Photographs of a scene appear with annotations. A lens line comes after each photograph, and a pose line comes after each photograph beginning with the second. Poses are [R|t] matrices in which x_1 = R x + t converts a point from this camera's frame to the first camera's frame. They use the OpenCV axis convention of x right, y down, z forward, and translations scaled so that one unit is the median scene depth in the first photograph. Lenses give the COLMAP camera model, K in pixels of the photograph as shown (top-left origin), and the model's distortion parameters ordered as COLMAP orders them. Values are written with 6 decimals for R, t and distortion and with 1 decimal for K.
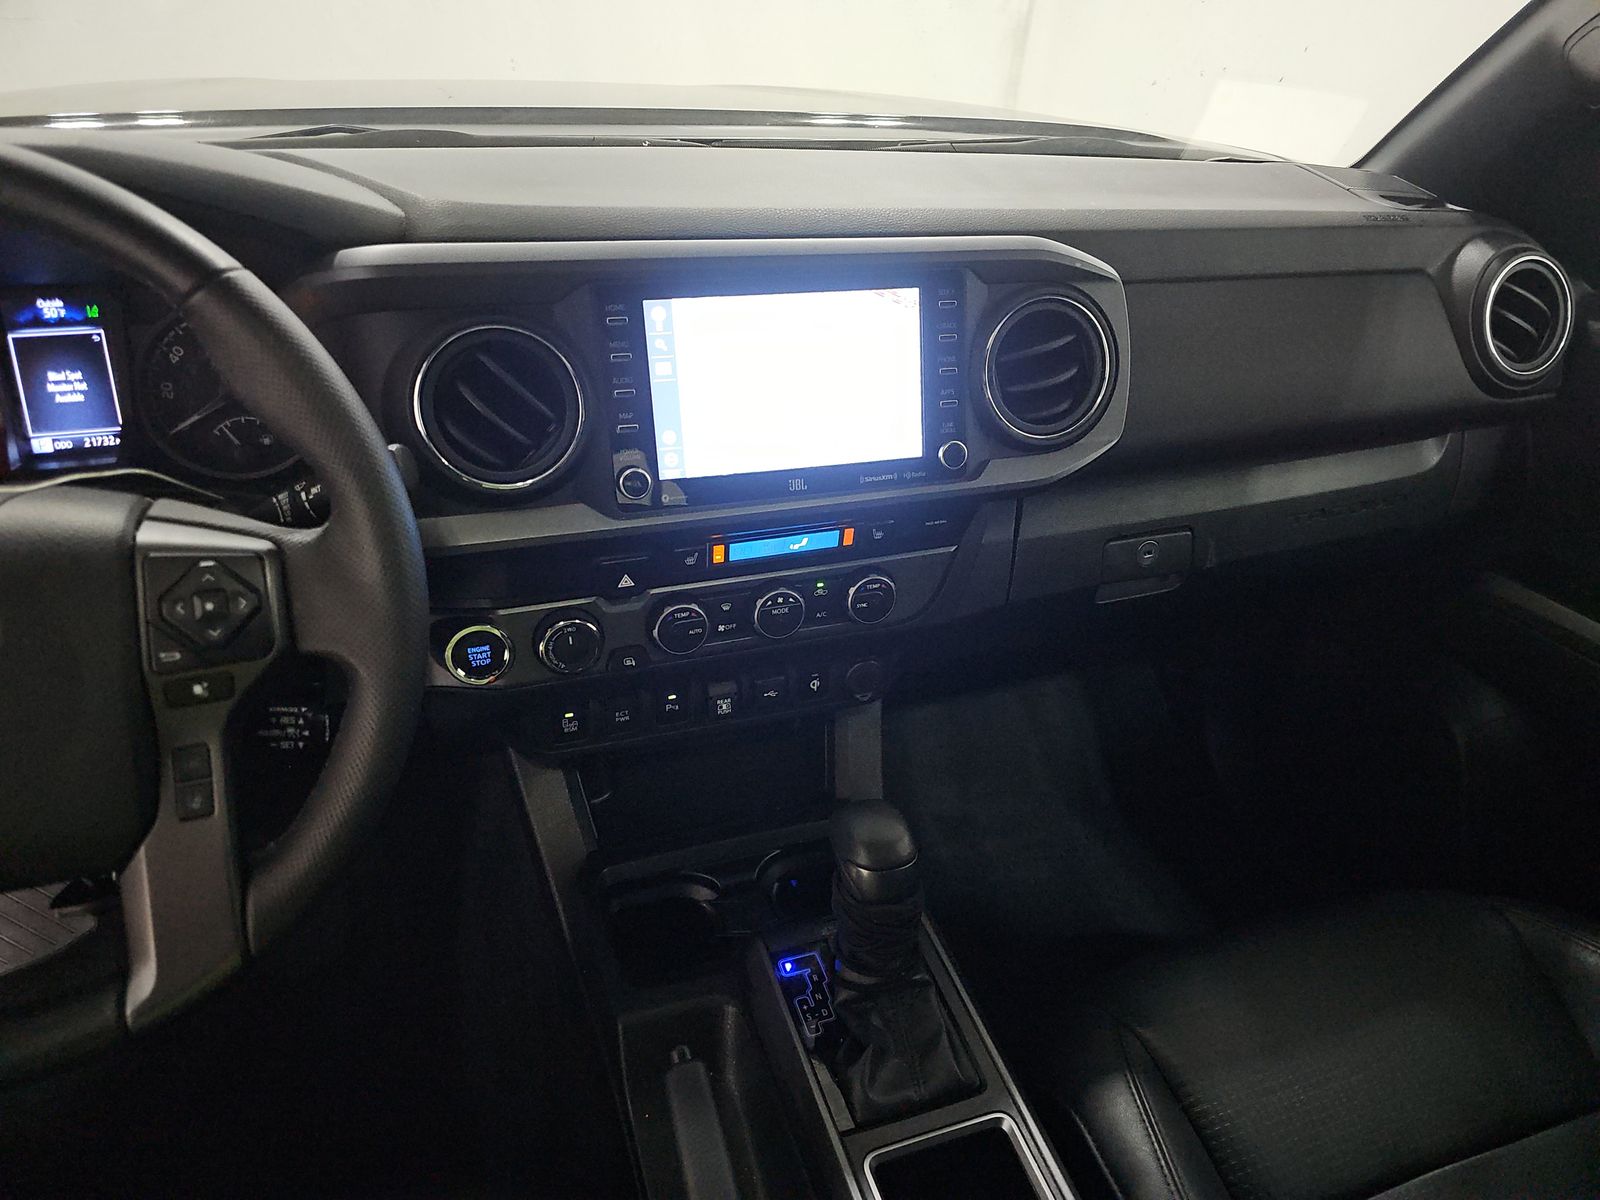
lens RADIAL K [[1018.0, 0, 730.9], [0, 1018.0, 599.2], [0, 0, 1]] dist [0.072783, -0.091836]
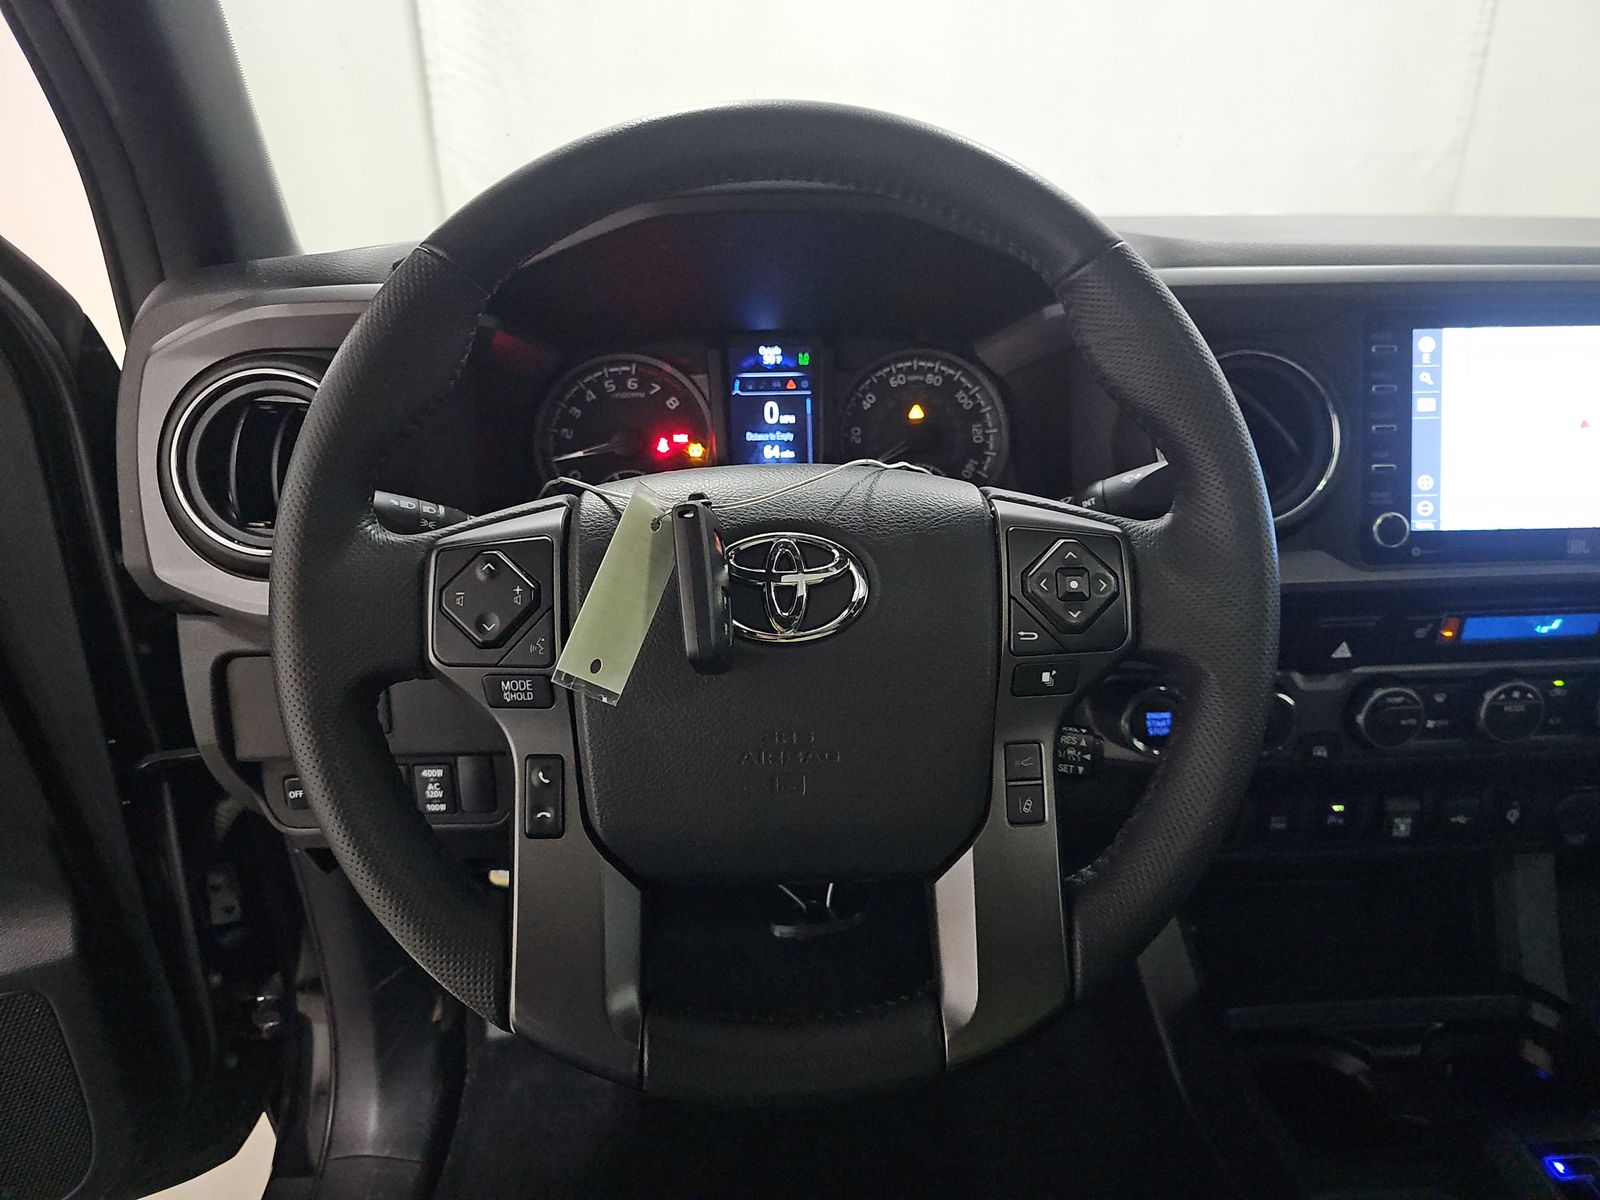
lens RADIAL K [[1036.2, 0, 806.9], [0, 1036.2, 548.9], [0, 0, 1]] dist [-0.018611, -0.002976]
pose [[0.955237, 0.044984, -0.292401, -0.296261], [-0.101678, 0.978084, -0.181696, 0.106866], [0.277820, 0.203293, 0.938876, 0.038363]]
